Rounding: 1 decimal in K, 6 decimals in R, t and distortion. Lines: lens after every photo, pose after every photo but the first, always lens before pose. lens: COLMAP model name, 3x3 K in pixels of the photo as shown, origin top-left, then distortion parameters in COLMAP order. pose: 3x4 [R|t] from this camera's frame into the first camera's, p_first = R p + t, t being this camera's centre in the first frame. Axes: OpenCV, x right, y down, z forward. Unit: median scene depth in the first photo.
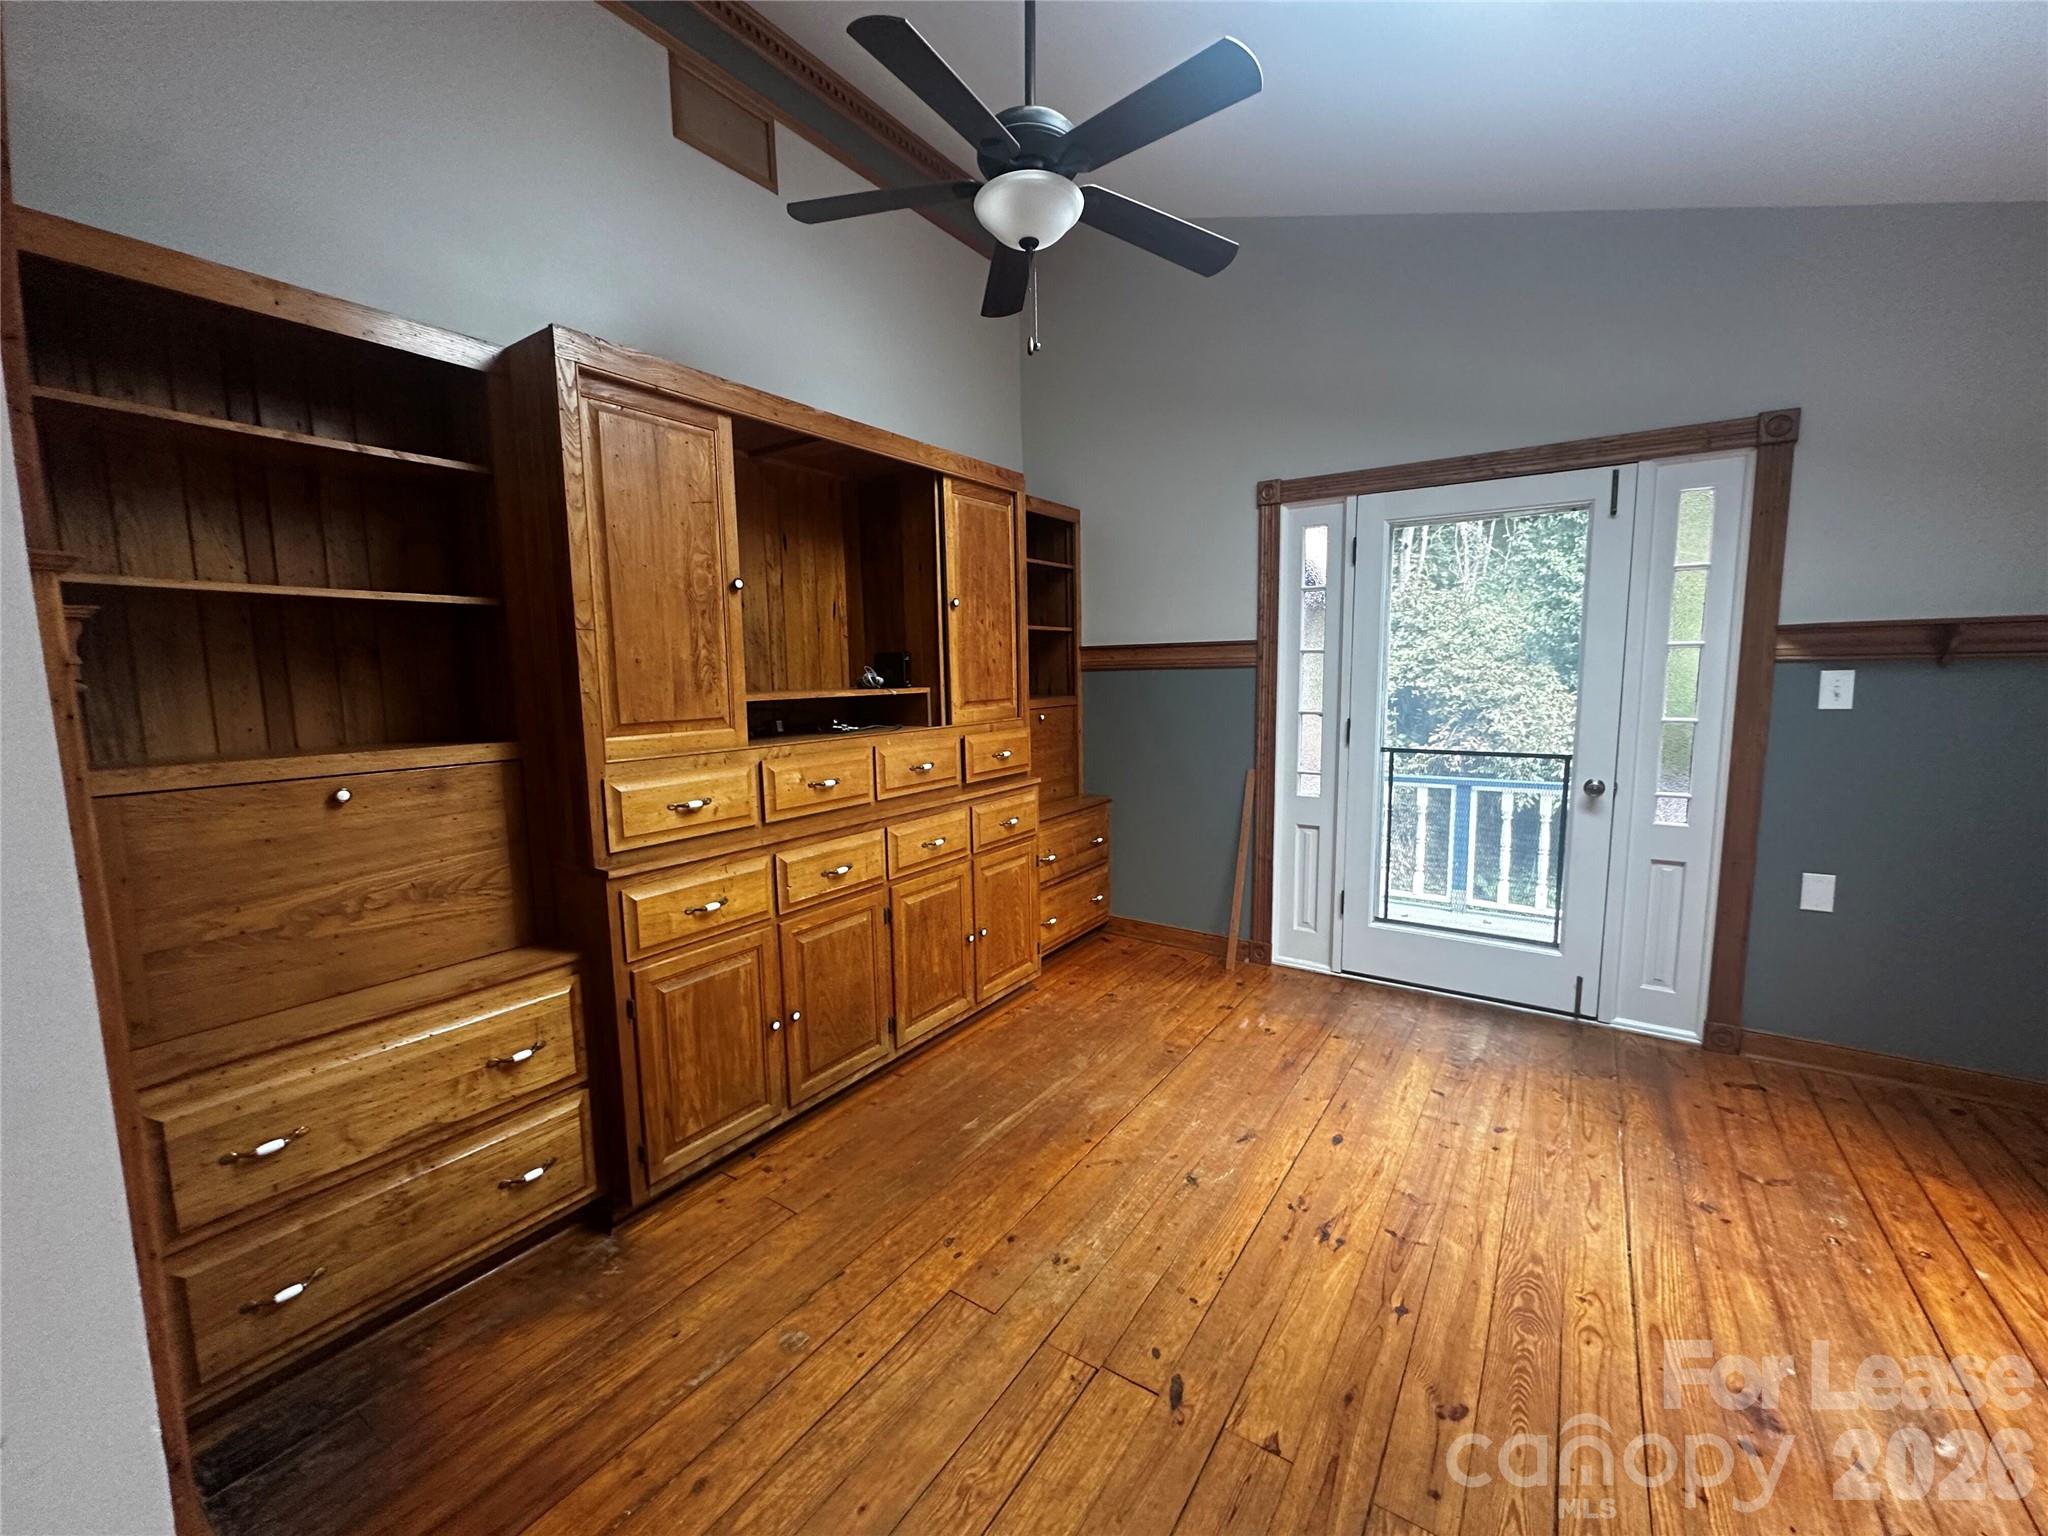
lens RADIAL K [[817.7, 0, 1011.9], [0, 817.7, 765.8], [0, 0, 1]] dist [-0.006558, 0.001450]
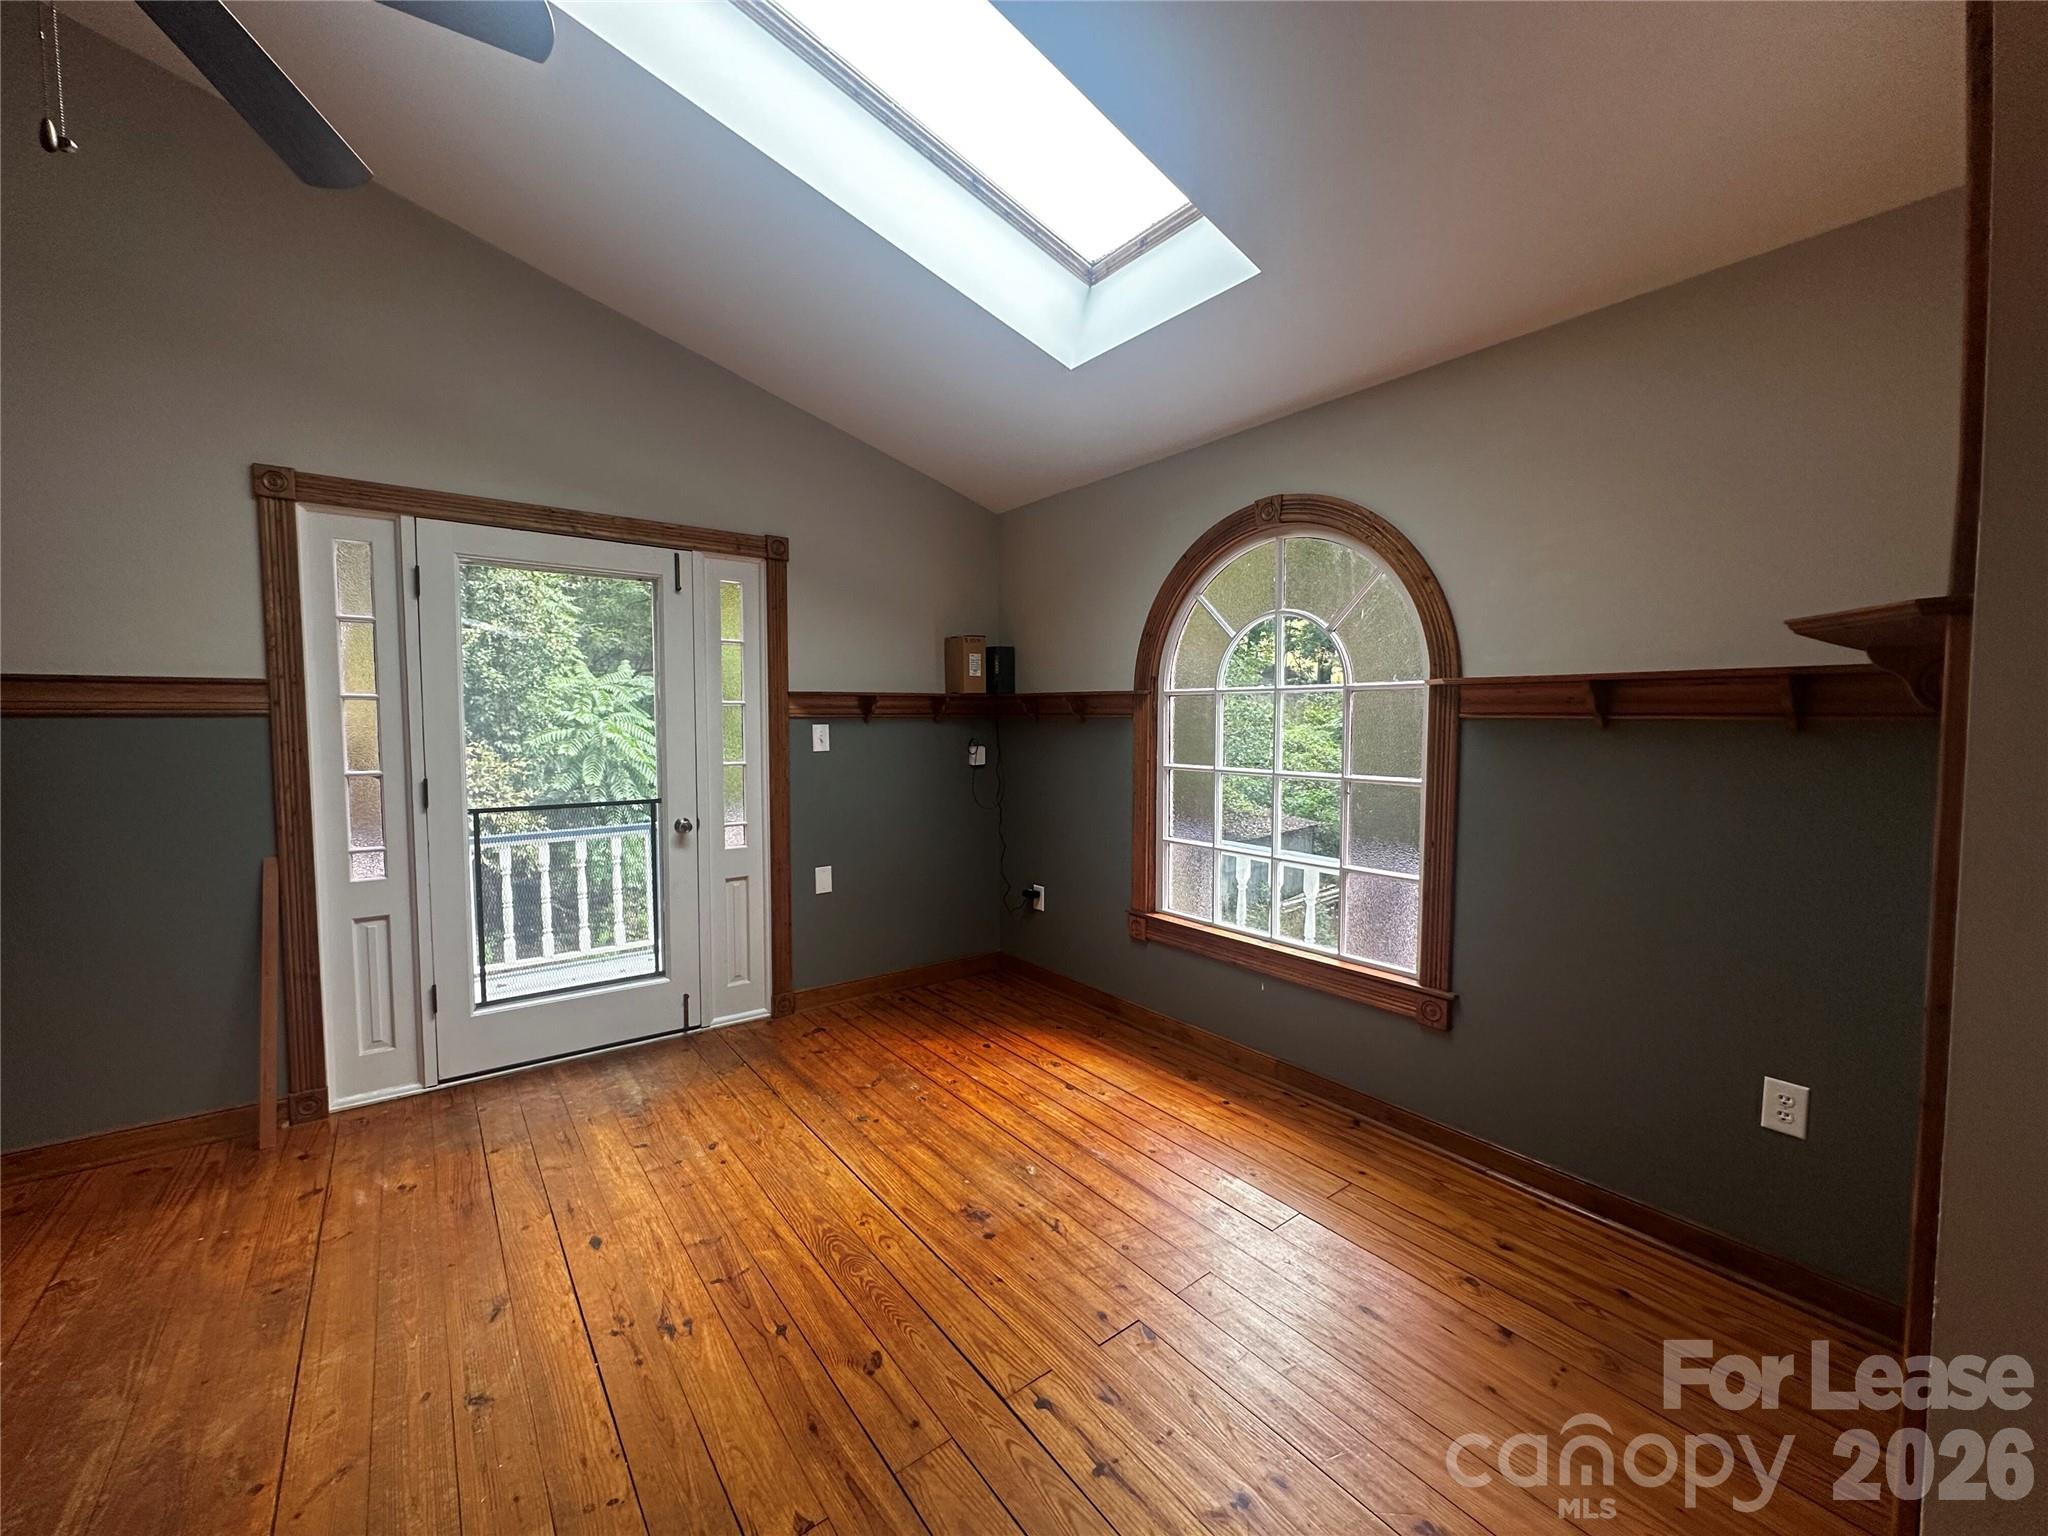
lens RADIAL K [[817.7, 0, 1038.0], [0, 817.7, 765.7], [0, 0, 1]] dist [-0.006558, 0.001450]
pose [[0.309022, -0.042579, 0.950101, -0.286963], [0.102454, 0.994674, 0.011253, -0.024561], [-0.945520, 0.093864, 0.311739, 0.216646]]
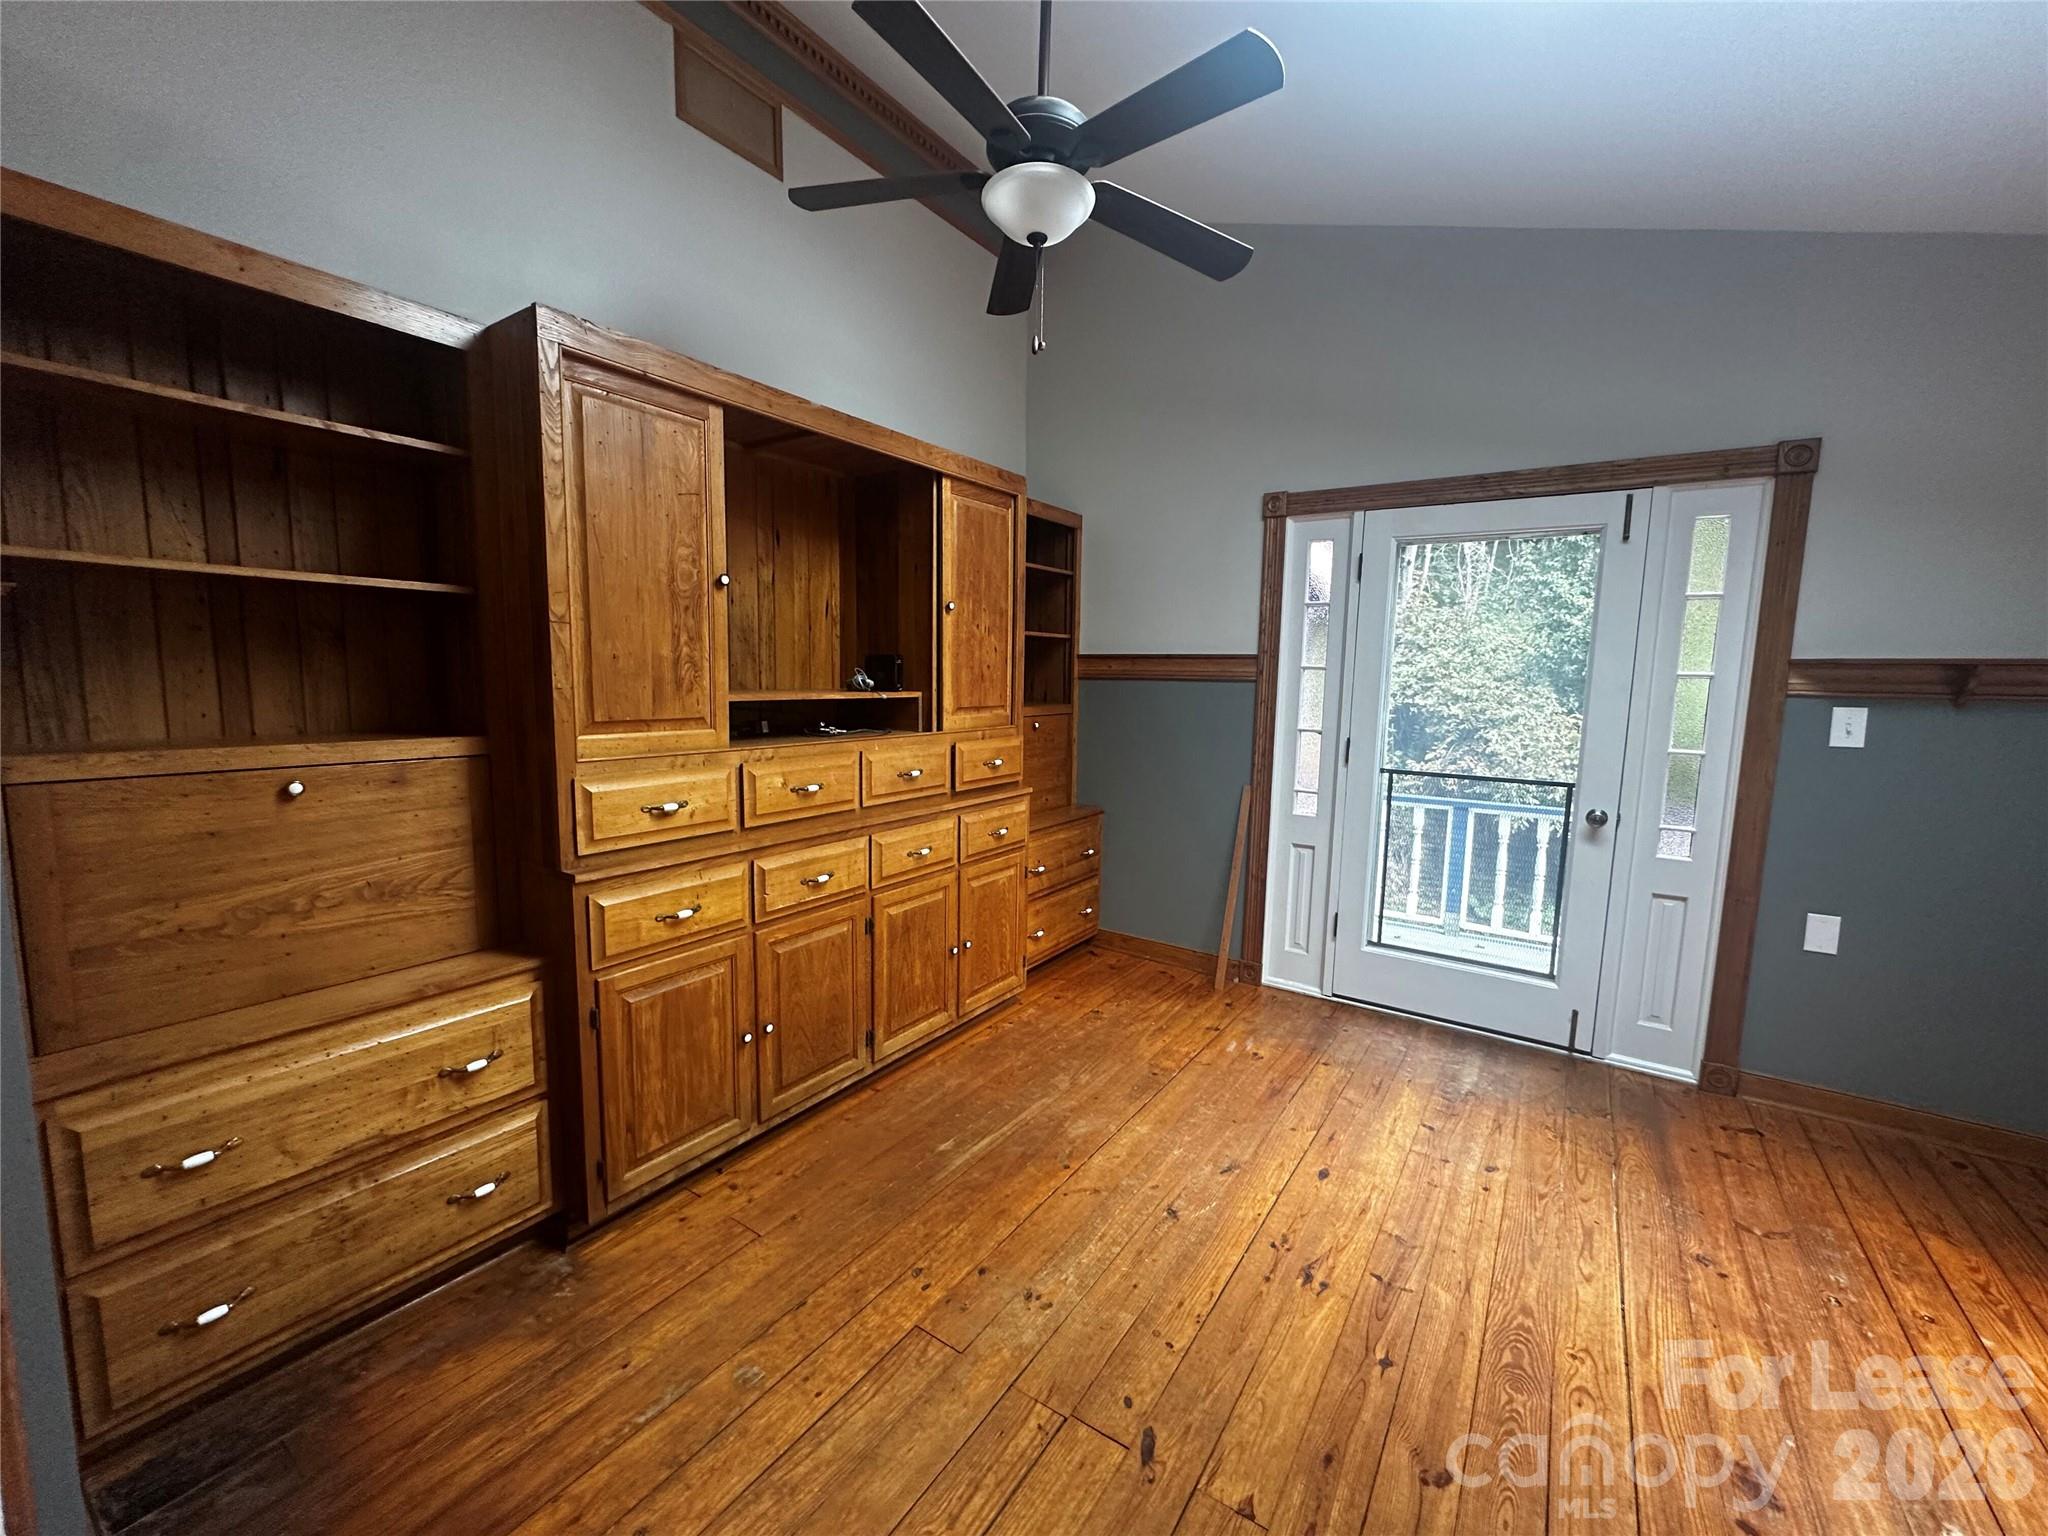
lens RADIAL K [[817.7, 0, 1011.4], [0, 817.7, 766.2], [0, 0, 1]] dist [-0.006558, 0.001450]
pose [[0.999396, 0.034515, 0.004078, 0.007585], [-0.034505, 0.999402, -0.002347, -0.011398], [-0.004157, 0.002205, 0.999989, 0.031587]]
